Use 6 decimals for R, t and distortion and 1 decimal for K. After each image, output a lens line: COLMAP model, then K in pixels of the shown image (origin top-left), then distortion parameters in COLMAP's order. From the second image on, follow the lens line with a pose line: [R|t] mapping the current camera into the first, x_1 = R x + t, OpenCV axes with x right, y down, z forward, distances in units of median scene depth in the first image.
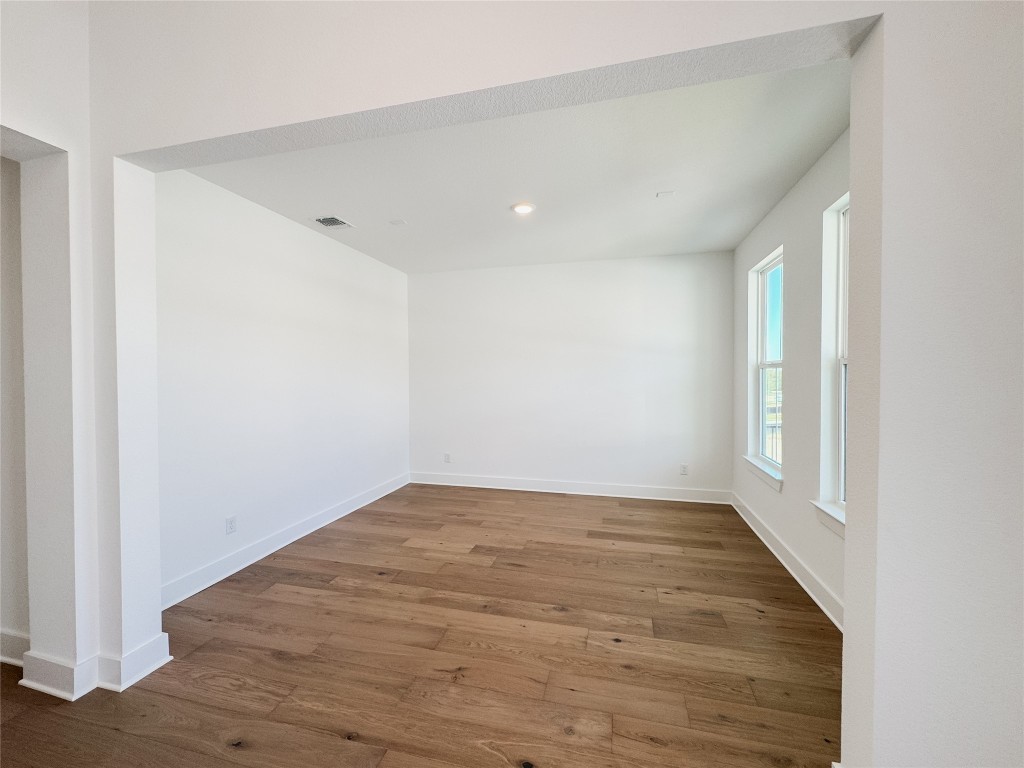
lens RADIAL K [[412.3, 0, 506.9], [0, 412.3, 387.7], [0, 0, 1]] dist [0.000505, -0.001088]
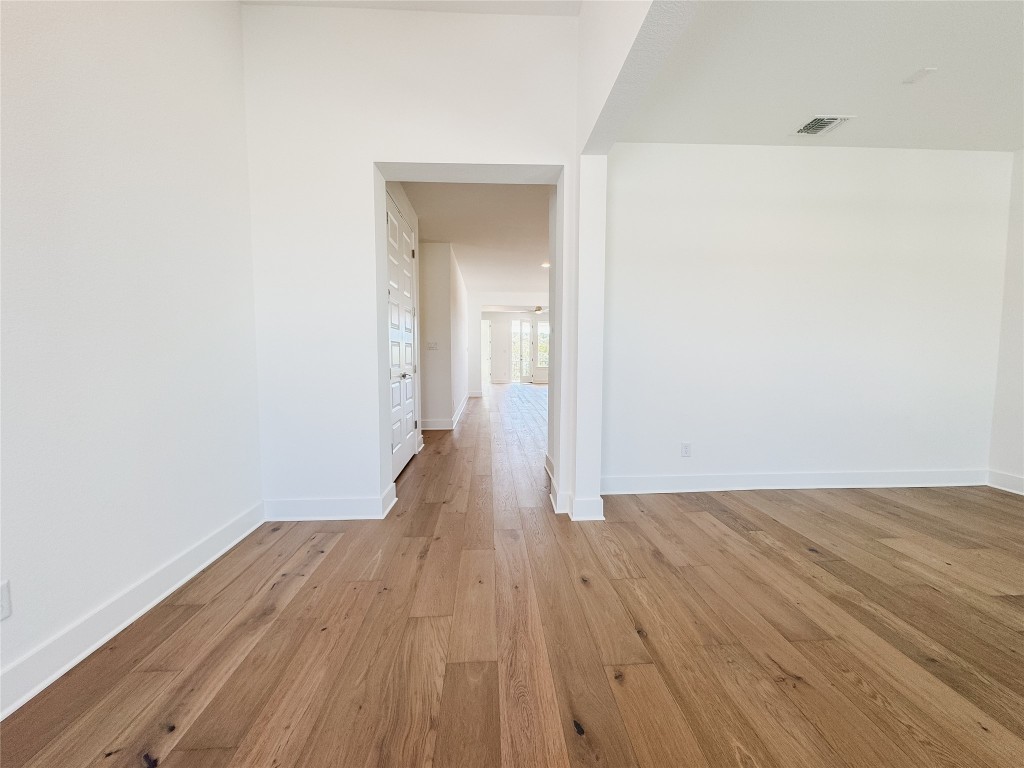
lens RADIAL K [[412.3, 0, 510.2], [0, 412.3, 378.8], [0, 0, 1]] dist [0.000505, -0.001088]
pose [[0.323356, 0.067601, -0.943860, 0.269934], [-0.021855, 0.997712, 0.063971, 0.093525], [0.946025, -0.000058, 0.324094, 0.215027]]
